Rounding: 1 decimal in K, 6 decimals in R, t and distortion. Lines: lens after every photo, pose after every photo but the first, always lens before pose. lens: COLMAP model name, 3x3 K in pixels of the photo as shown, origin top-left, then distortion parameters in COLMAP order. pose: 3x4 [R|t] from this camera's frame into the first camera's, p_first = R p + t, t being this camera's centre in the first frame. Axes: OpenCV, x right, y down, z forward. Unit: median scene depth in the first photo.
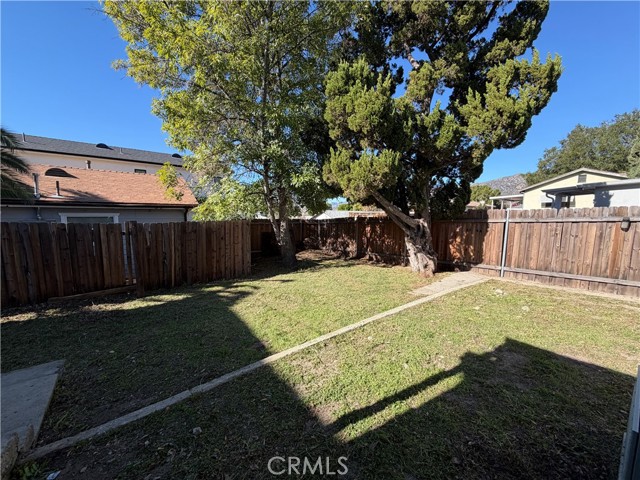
lens RADIAL K [[254.9, 0, 316.5], [0, 254.9, 239.3], [0, 0, 1]] dist [0.003840, 0.000347]
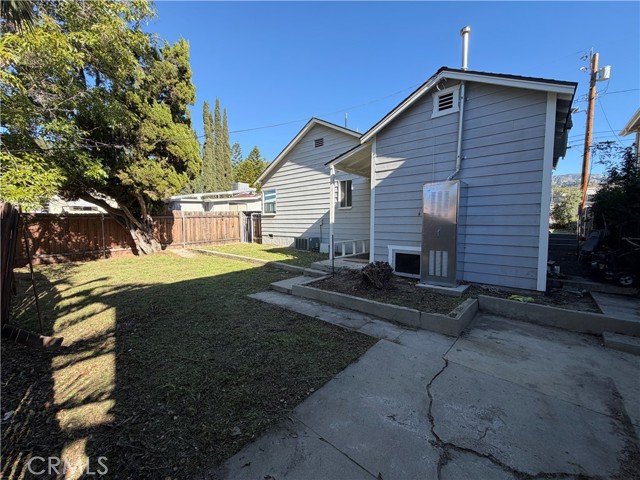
lens RADIAL K [[254.9, 0, 319.8], [0, 254.9, 238.4], [0, 0, 1]] dist [0.003840, 0.000347]
pose [[-0.182302, -0.070683, 0.980699, -1.094926], [0.090689, 0.991952, 0.088352, 0.006876], [-0.979051, 0.105045, -0.174425, 0.333120]]
